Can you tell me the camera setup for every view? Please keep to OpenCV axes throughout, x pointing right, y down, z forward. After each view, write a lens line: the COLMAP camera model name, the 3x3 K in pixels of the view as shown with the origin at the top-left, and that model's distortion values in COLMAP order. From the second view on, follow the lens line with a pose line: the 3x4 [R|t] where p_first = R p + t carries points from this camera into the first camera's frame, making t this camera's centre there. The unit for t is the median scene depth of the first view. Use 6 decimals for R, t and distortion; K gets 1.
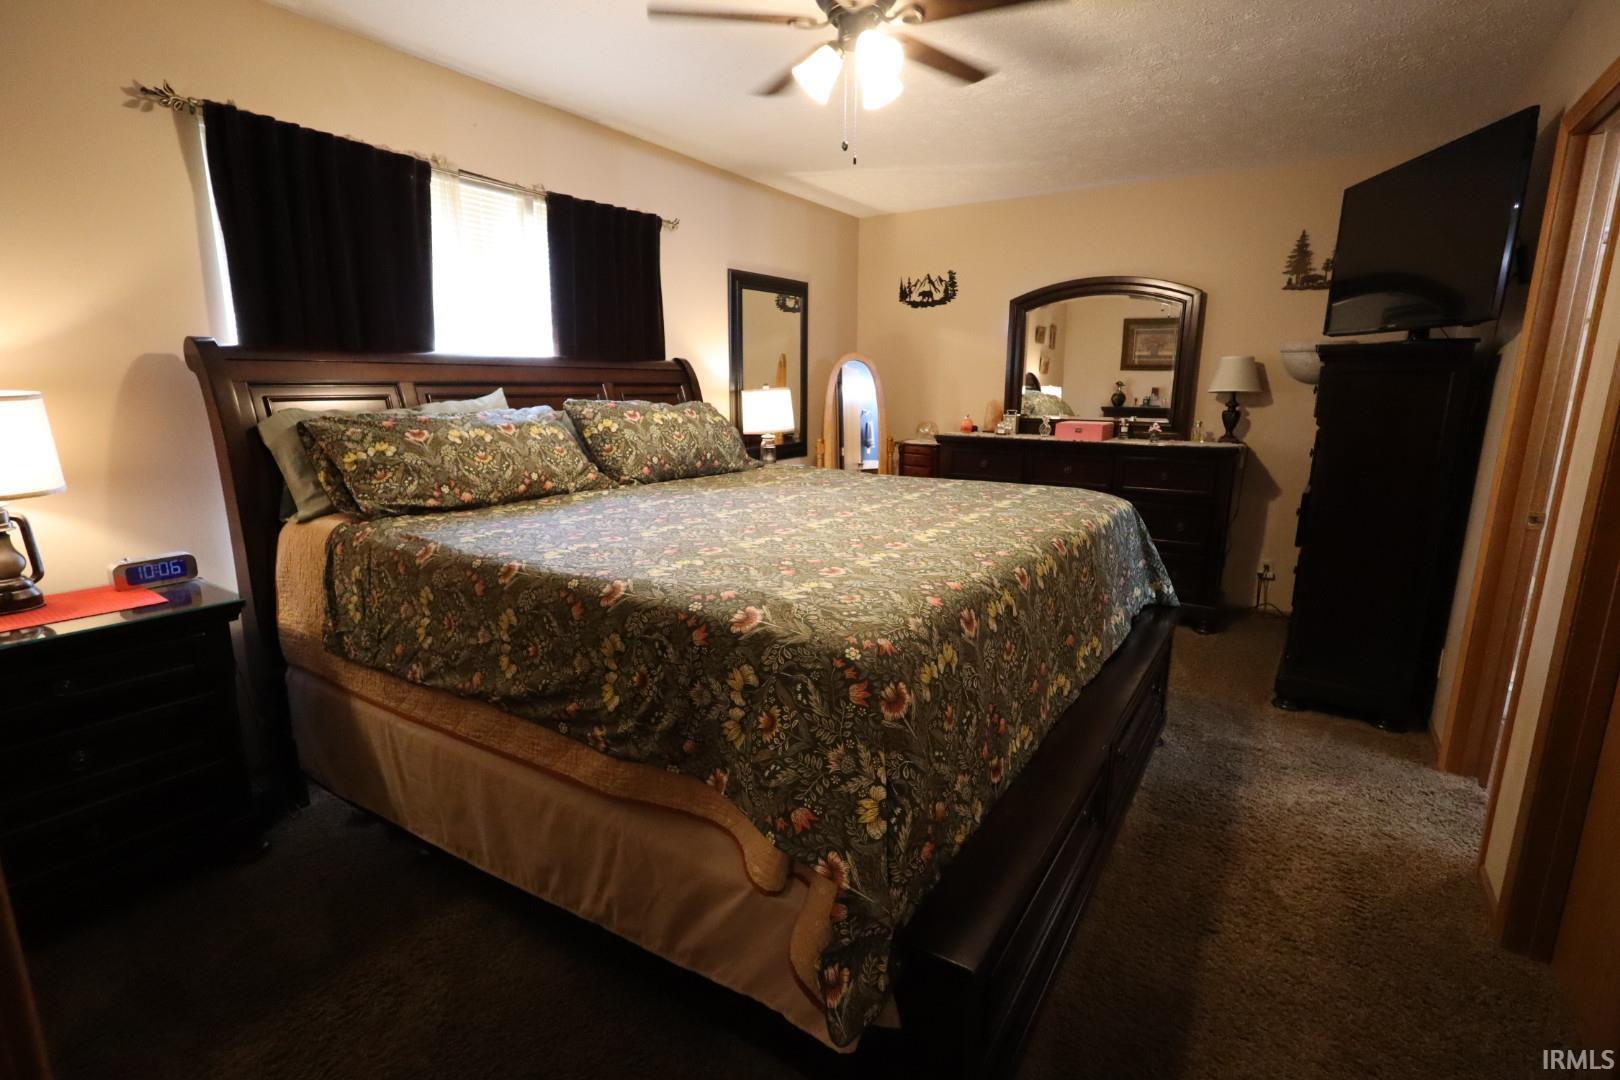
lens RADIAL K [[750.8, 0, 810.0], [0, 750.8, 540.0], [0, 0, 1]] dist [0.000253, 0.000838]
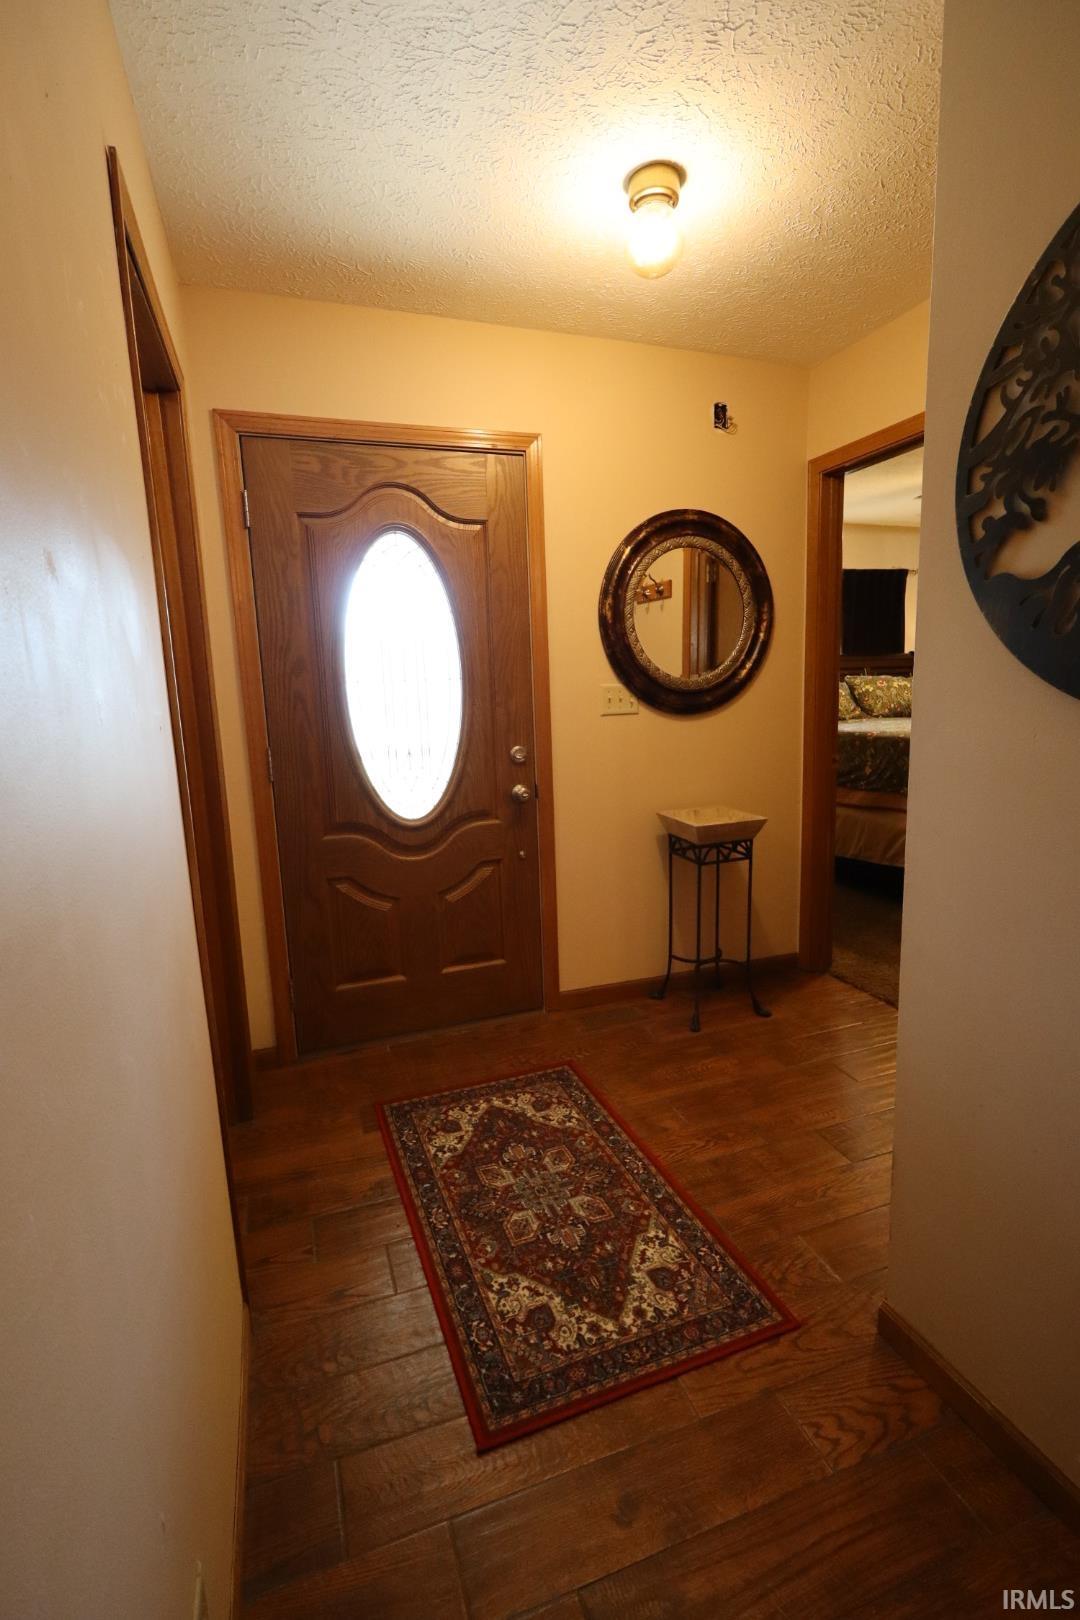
lens RADIAL K [[750.8, 0, 540.0], [0, 750.8, 810.0], [0, 0, 1]] dist [0.000253, 0.000838]
pose [[0.799811, 0.065665, -0.596650, 0.240943], [-0.085894, 0.996289, -0.005493, 0.252674], [0.594075, 0.055642, 0.802483, -1.081028]]
